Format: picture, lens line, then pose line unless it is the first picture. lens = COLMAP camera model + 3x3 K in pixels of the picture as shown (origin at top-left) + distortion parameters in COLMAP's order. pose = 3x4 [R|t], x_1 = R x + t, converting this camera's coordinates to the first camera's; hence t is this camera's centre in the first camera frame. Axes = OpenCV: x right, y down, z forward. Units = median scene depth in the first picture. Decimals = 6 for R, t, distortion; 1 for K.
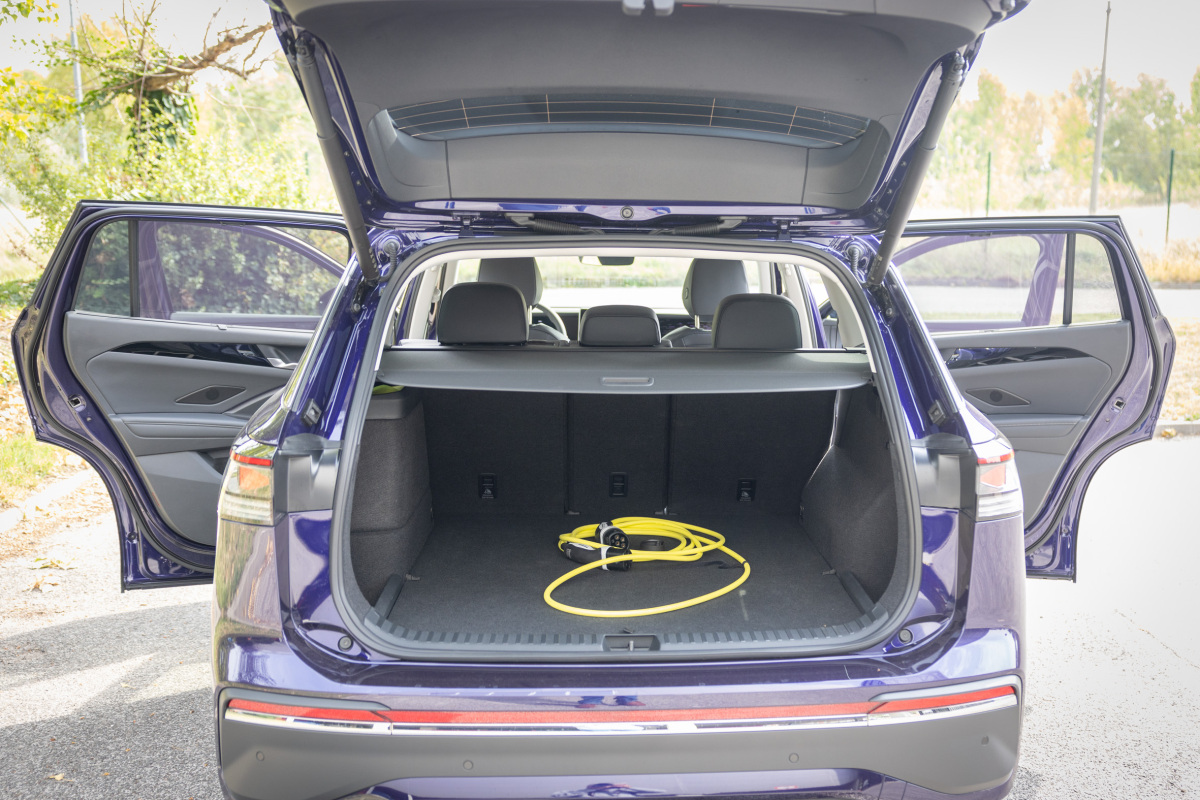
lens RADIAL K [[1049.3, 0, 652.4], [0, 1049.3, 393.0], [0, 0, 1]] dist [-0.016766, 0.021683]
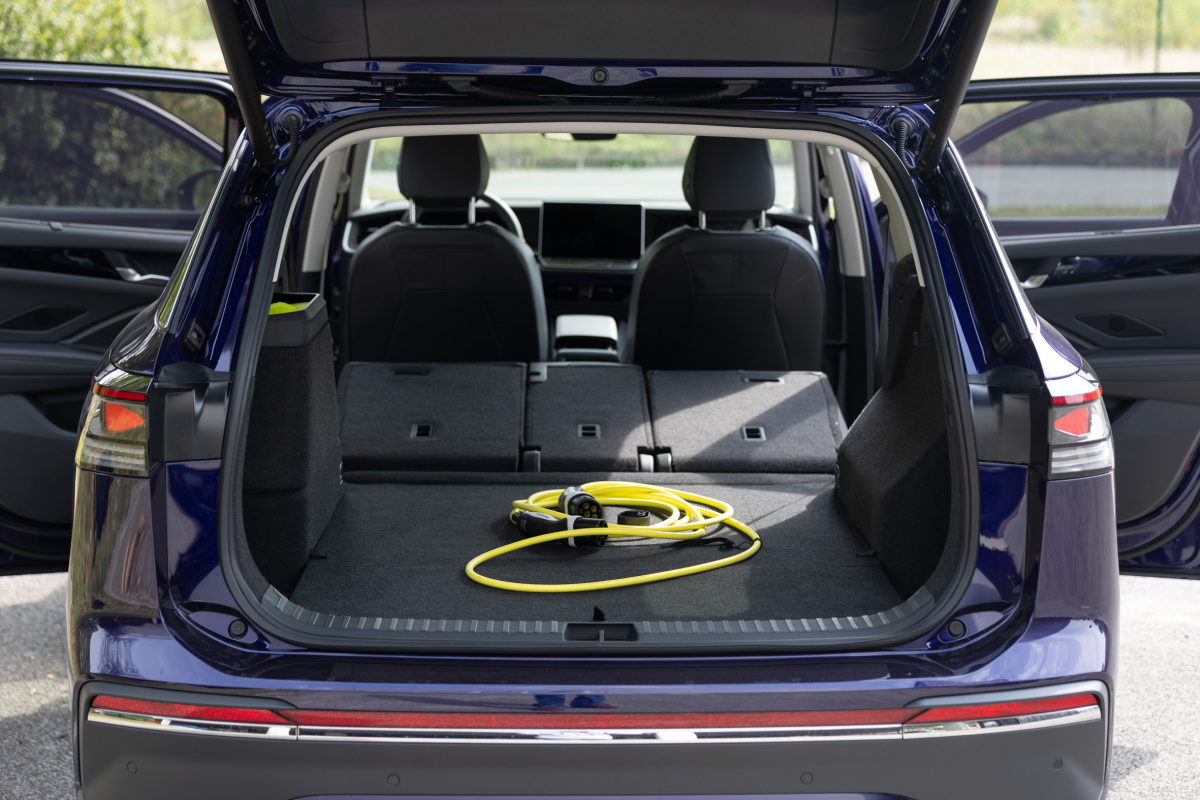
lens RADIAL K [[1738.0, 0, 602.9], [0, 1738.0, 397.2], [0, 0, 1]] dist [0.033951, 0.000000]
pose [[0.999179, 0.005172, -0.040193, 0.030360], [-0.003830, 0.999435, 0.033385, 0.019122], [0.040343, -0.033204, 0.998634, -0.270127]]
